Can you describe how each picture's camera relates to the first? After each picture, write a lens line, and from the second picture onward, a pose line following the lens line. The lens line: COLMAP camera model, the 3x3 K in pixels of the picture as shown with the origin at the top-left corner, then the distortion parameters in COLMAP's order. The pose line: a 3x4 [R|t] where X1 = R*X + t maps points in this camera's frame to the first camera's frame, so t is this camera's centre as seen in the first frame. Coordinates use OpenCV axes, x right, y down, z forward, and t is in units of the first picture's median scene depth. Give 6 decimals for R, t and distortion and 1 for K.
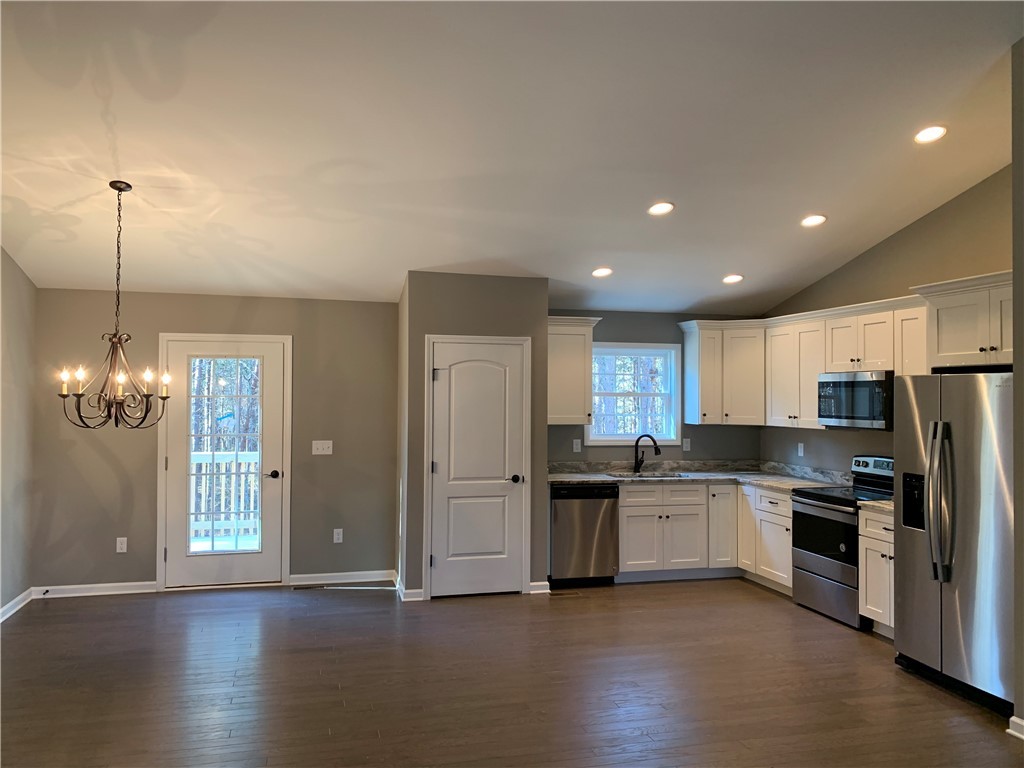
lens RADIAL K [[784.8, 0, 506.5], [0, 784.8, 376.9], [0, 0, 1]] dist [0.043871, -0.053300]
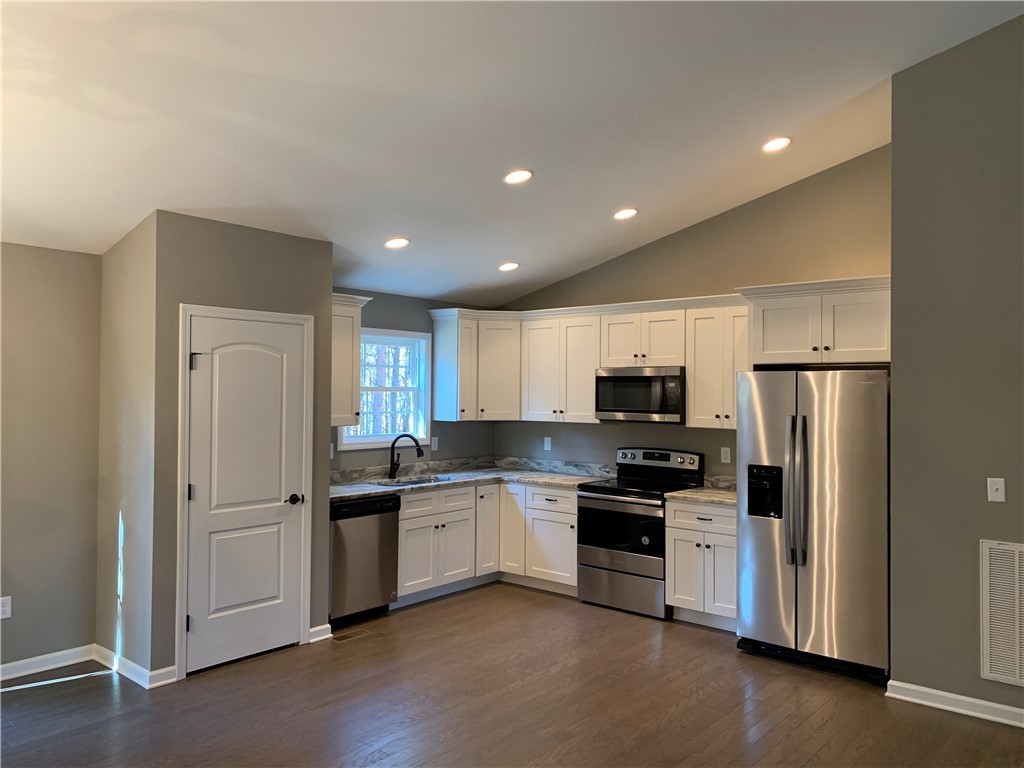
lens RADIAL K [[784.8, 0, 514.3], [0, 784.8, 380.7], [0, 0, 1]] dist [0.043871, -0.053300]
pose [[0.815338, 0.005659, 0.578957, -0.264452], [-0.014048, 0.999851, 0.010010, 0.003357], [-0.578814, -0.016294, 0.815296, 0.247572]]
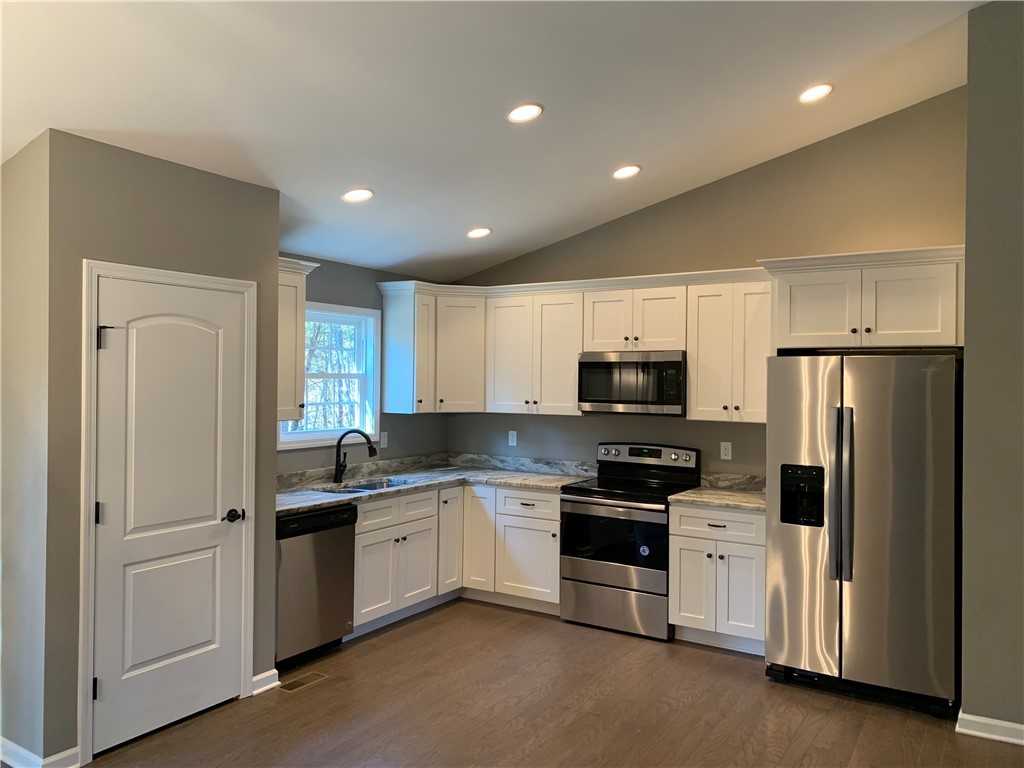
lens RADIAL K [[784.8, 0, 512.2], [0, 784.8, 379.0], [0, 0, 1]] dist [0.043871, -0.053300]
pose [[0.726800, -0.000596, 0.686849, -0.253127], [-0.019585, 0.999575, 0.021591, 0.008043], [-0.686570, -0.029144, 0.726480, 0.417772]]
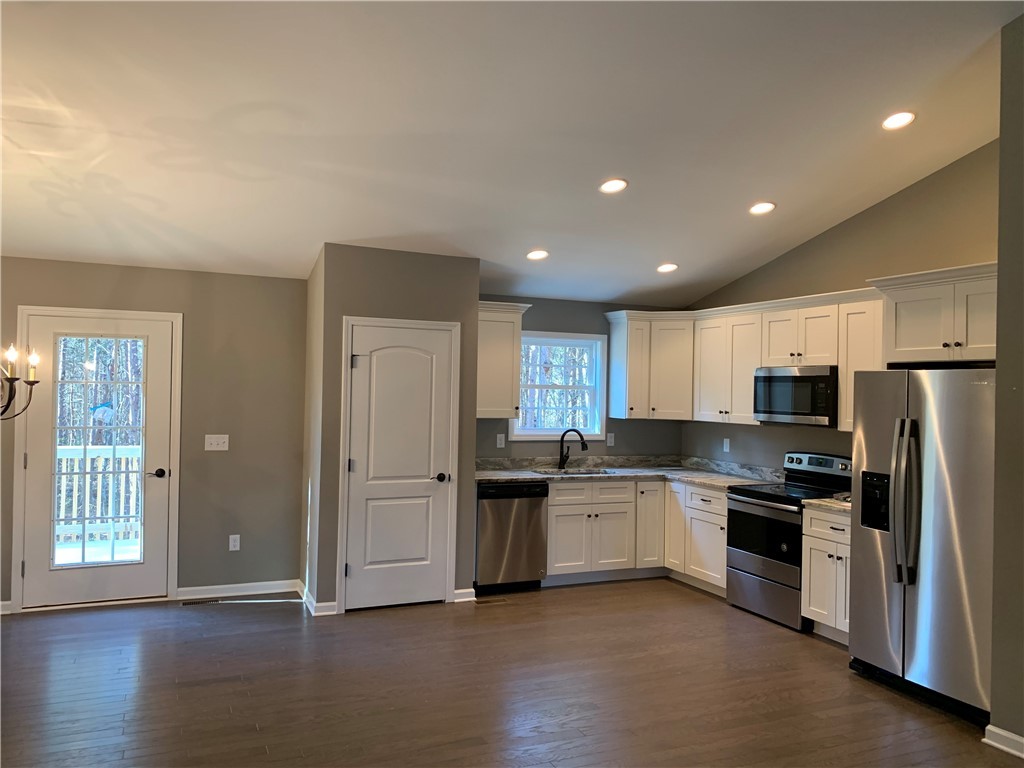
lens RADIAL K [[784.8, 0, 504.8], [0, 784.8, 378.7], [0, 0, 1]] dist [0.043871, -0.053300]
pose [[0.987240, 0.015149, 0.158517, -0.062183], [-0.017097, 0.999794, 0.010936, 0.004016], [-0.158318, -0.013507, 0.987296, 0.089222]]
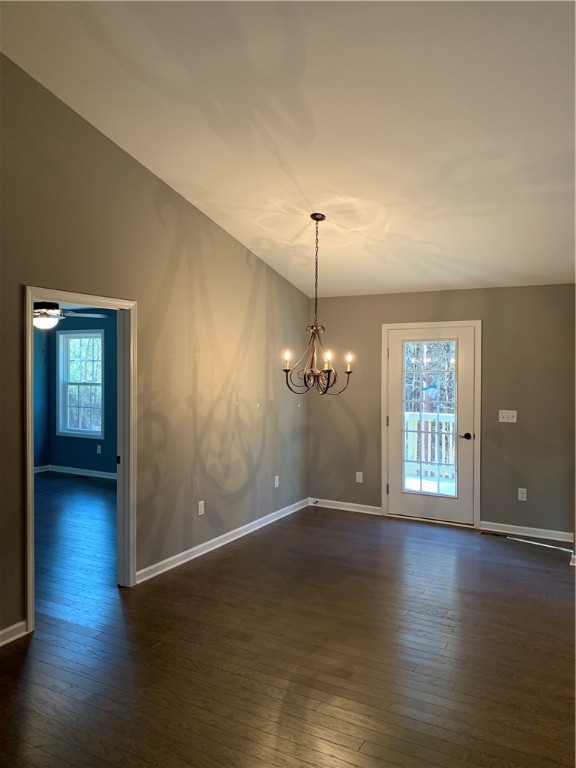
lens RADIAL K [[588.6, 0, 284.8], [0, 588.6, 381.6], [0, 0, 1]] dist [0.043871, -0.053300]
pose [[0.723399, 0.015237, -0.690262, 0.133718], [0.014178, 0.999218, 0.036916, 0.002840], [0.690285, -0.036492, 0.722617, 0.161797]]
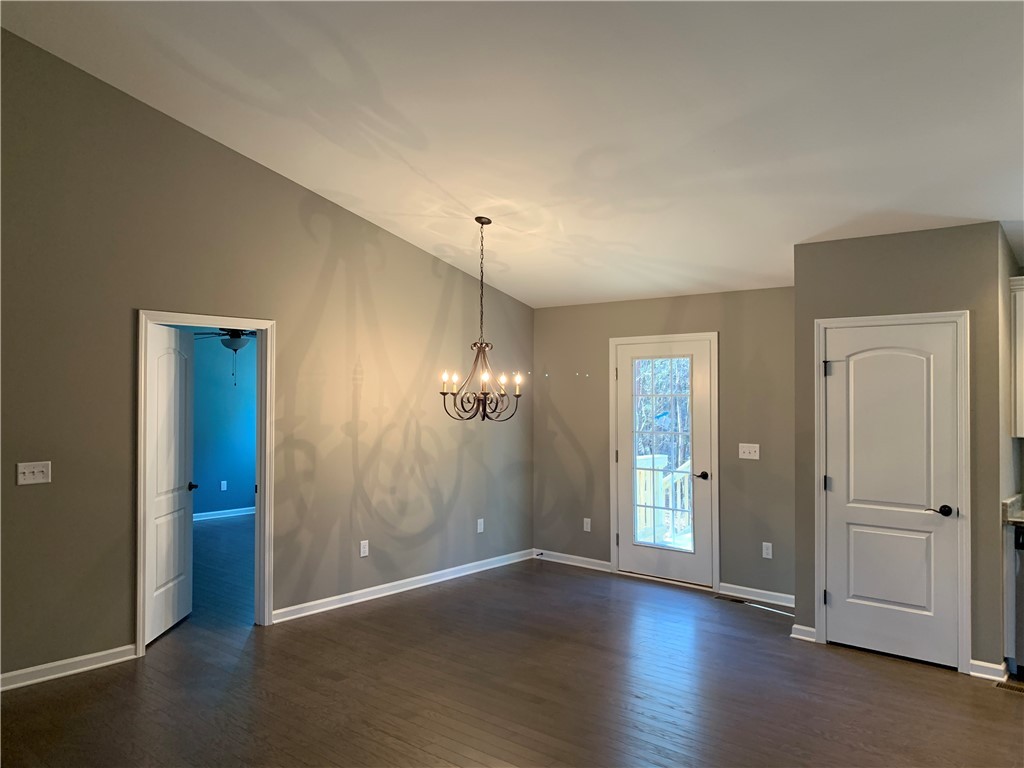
lens RADIAL K [[784.8, 0, 506.5], [0, 784.8, 386.4], [0, 0, 1]] dist [0.043871, -0.053300]
pose [[0.560883, -0.011570, -0.827814, 0.391987], [0.019197, 0.999815, -0.000967, 0.010023], [0.827672, -0.015349, 0.561002, 0.266510]]
